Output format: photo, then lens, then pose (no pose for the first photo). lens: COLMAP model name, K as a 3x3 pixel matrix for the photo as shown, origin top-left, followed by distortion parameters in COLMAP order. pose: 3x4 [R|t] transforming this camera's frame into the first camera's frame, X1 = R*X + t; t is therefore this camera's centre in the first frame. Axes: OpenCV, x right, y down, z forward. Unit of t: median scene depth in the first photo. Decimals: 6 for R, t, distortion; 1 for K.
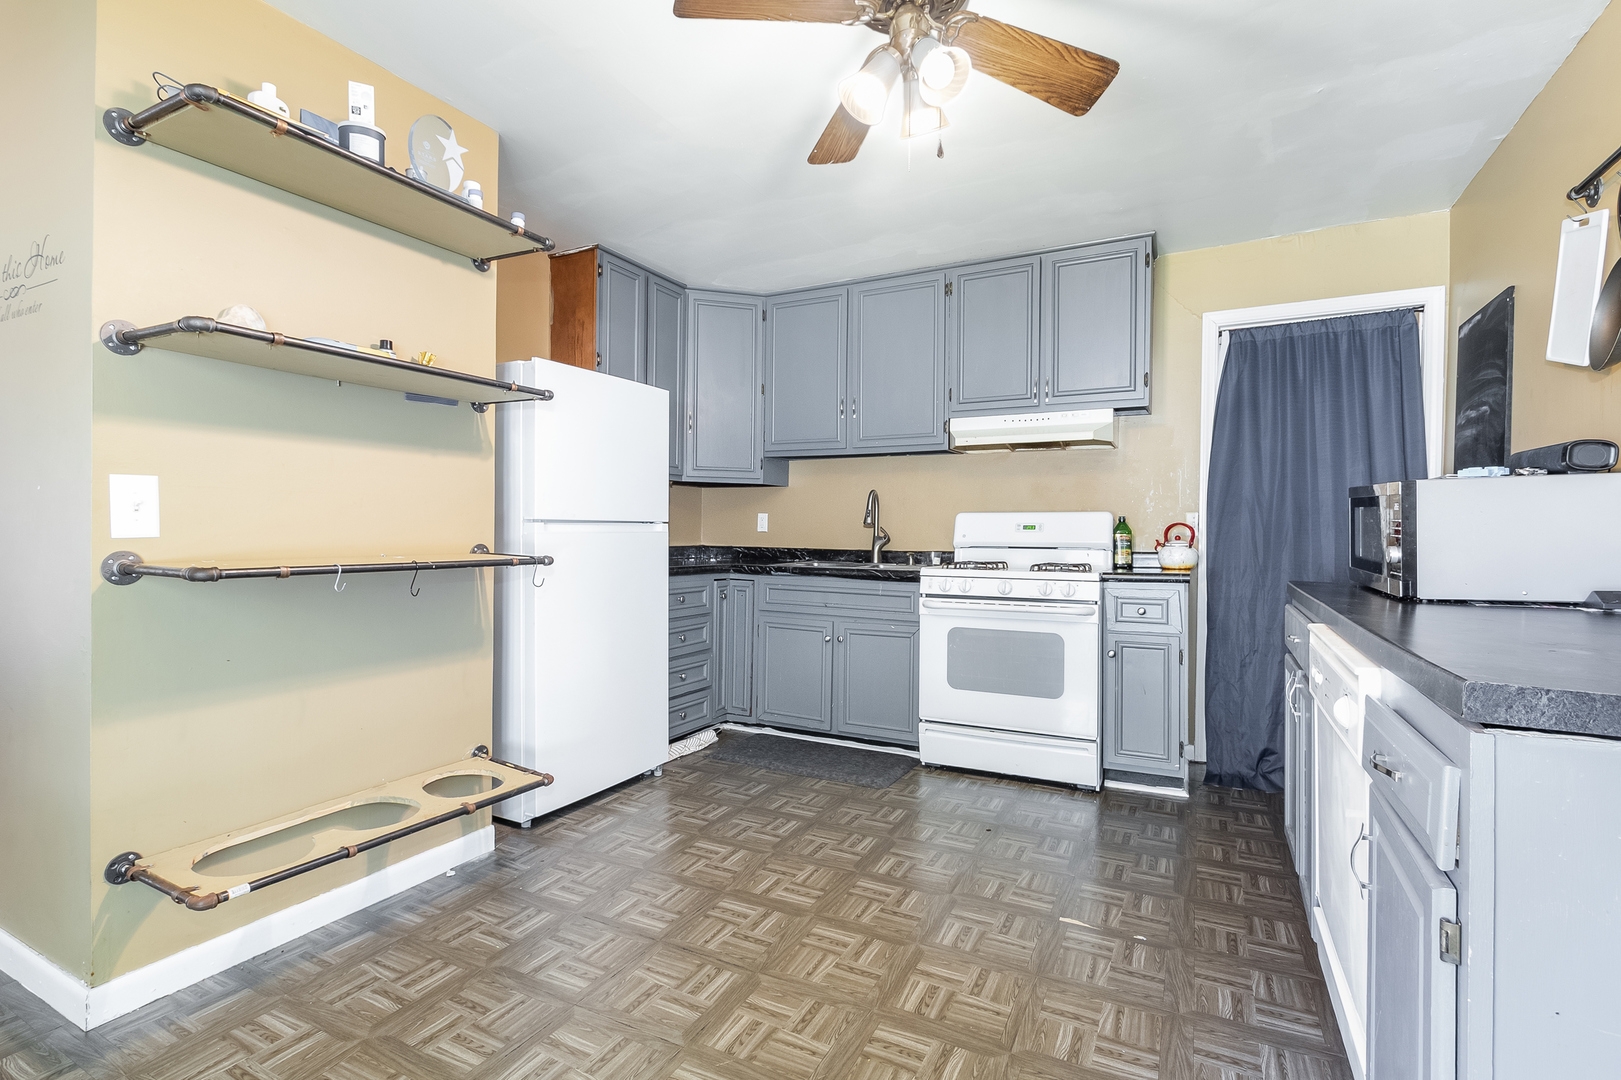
lens RADIAL K [[748.3, 0, 809.8], [0, 748.3, 530.6], [0, 0, 1]] dist [-0.000304, -0.000553]
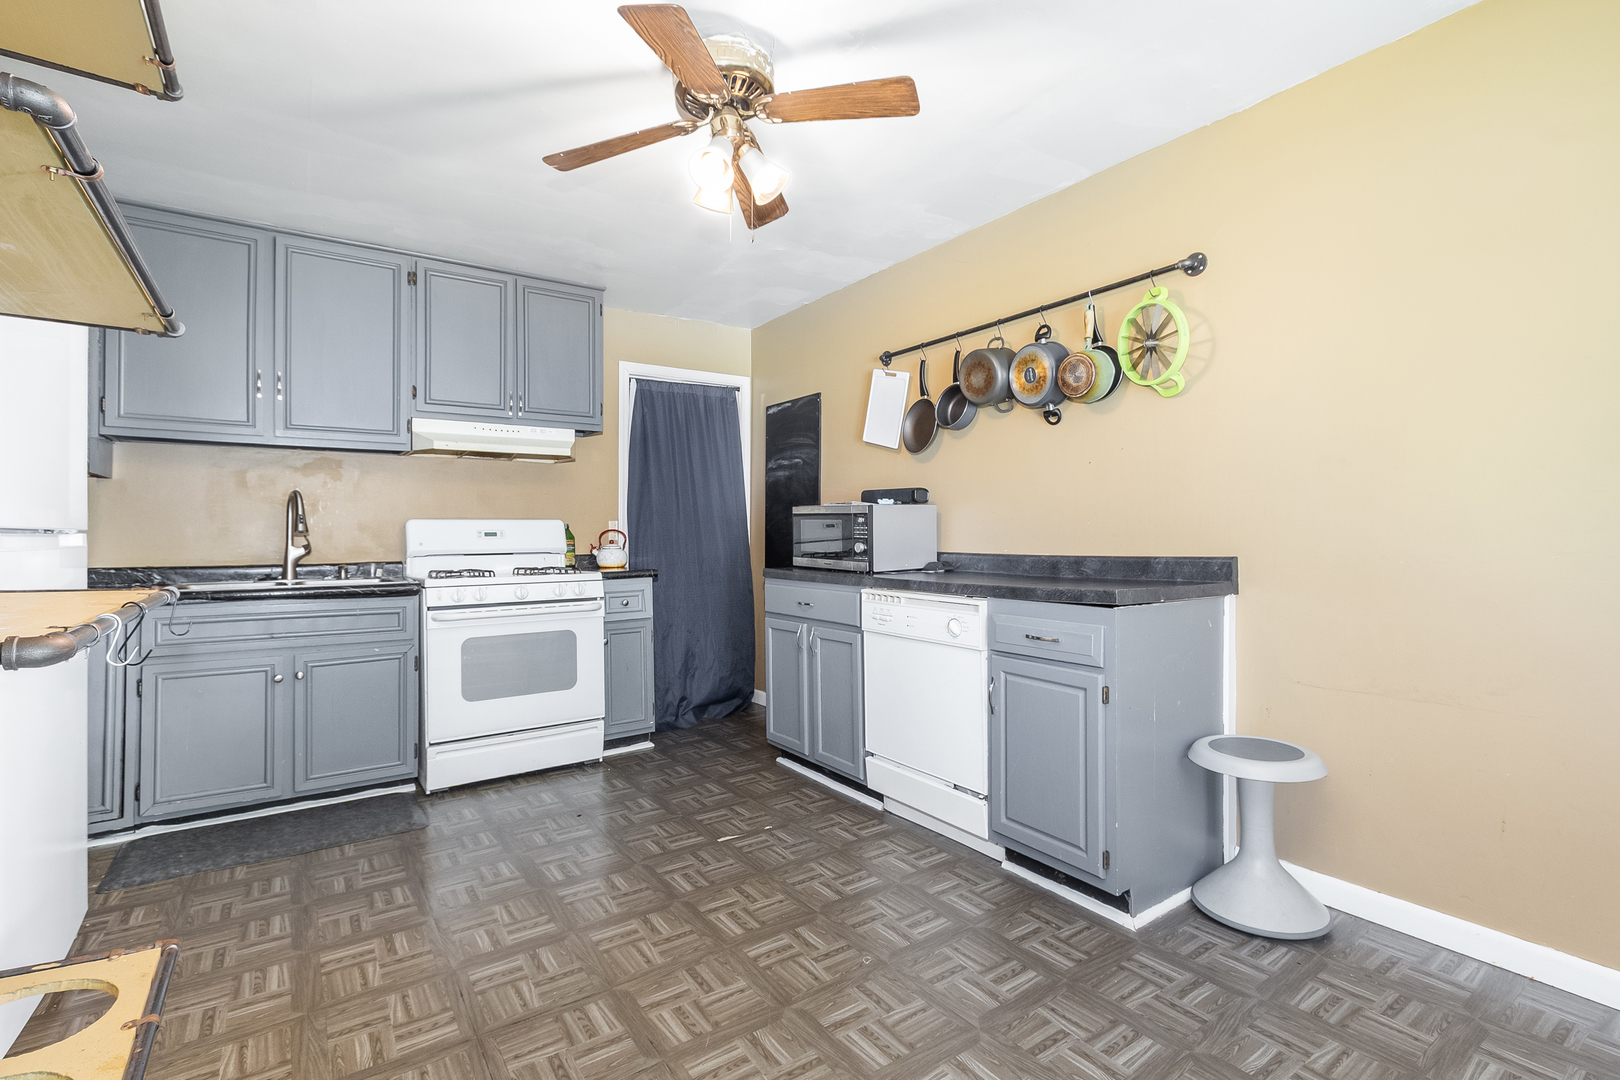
lens RADIAL K [[747.9, 0, 782.2], [0, 747.9, 522.4], [0, 0, 1]] dist [-0.000304, -0.000553]
pose [[0.482248, 0.004551, 0.876023, -0.463289], [0.012336, 0.999852, -0.011985, -0.003928], [-0.875948, 0.016586, 0.482120, 0.179402]]
